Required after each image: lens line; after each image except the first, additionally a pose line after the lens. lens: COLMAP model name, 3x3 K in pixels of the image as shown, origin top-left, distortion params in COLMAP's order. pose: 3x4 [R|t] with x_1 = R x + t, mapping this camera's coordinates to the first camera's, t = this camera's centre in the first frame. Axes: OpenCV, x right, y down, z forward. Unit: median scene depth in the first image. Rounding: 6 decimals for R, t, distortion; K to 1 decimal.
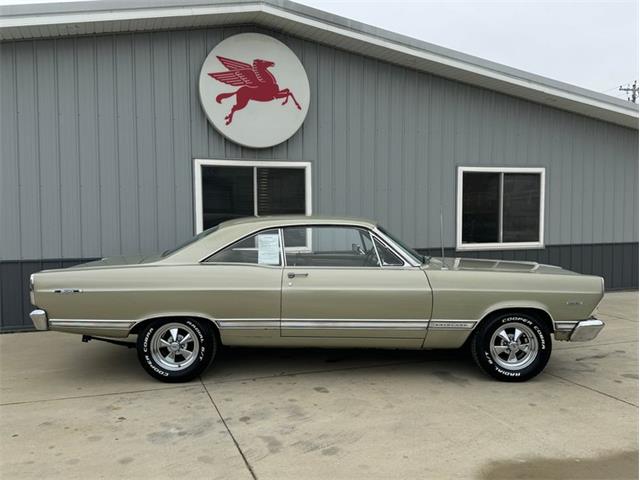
lens RADIAL K [[583.2, 0, 324.5], [0, 583.2, 243.8], [0, 0, 1]] dist [0.193844, -0.411296]
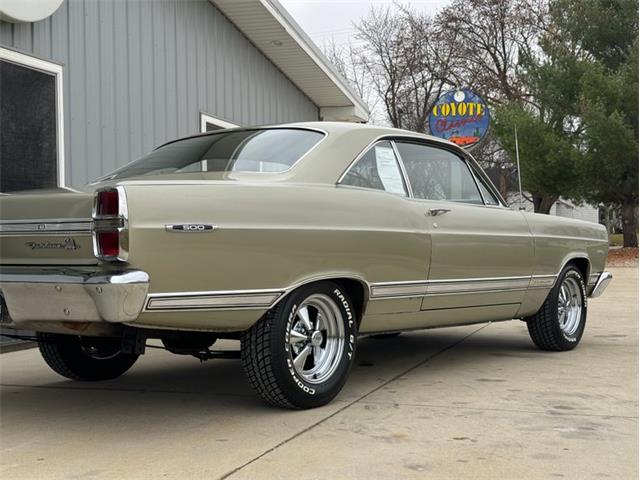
lens RADIAL K [[890.0, 0, 320.0], [0, 890.0, 240.0], [0, 0, 1]] dist [0.124971, -0.004049]
pose [[0.620975, 0.006446, 0.783804, -0.583750], [0.049886, 0.997614, -0.047727, 0.081780], [-0.782241, 0.068738, 0.619172, 0.325726]]
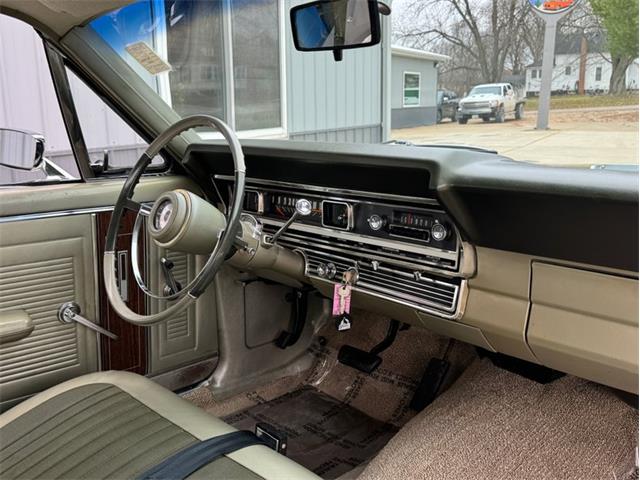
lens RADIAL K [[639.6, 0, 320.0], [0, 639.6, 240.0], [0, 0, 1]] dist [-0.000514, -0.003442]
pose [[0.743995, -0.150606, 0.650991, -0.004479], [0.053280, 0.984537, 0.166879, 0.005437], [-0.666058, -0.089472, 0.740515, 0.687266]]
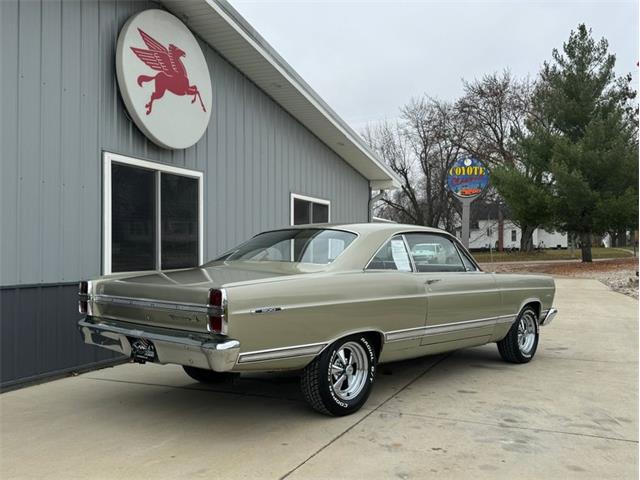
lens RADIAL K [[583.2, 0, 324.5], [0, 583.2, 243.8], [0, 0, 1]] dist [0.193844, -0.411296]
pose [[0.688756, 0.016887, 0.724796, -0.586046], [0.035822, 0.997715, -0.057286, 0.027072], [-0.724107, 0.065420, 0.686578, 0.290507]]
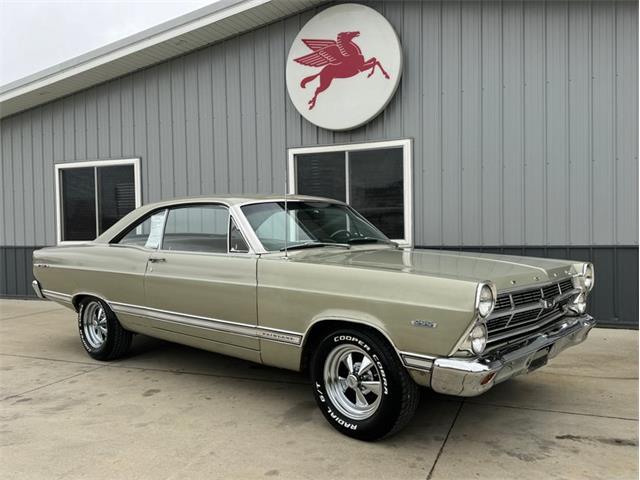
lens RADIAL K [[563.4, 0, 320.0], [0, 563.4, 240.0], [0, 0, 1]] dist [0.150650, -0.254575]
pose [[0.737773, 0.011734, -0.674947, 0.471924], [-0.023776, 0.999680, -0.008610, 0.016528], [0.674630, 0.022400, 0.737816, 0.343882]]
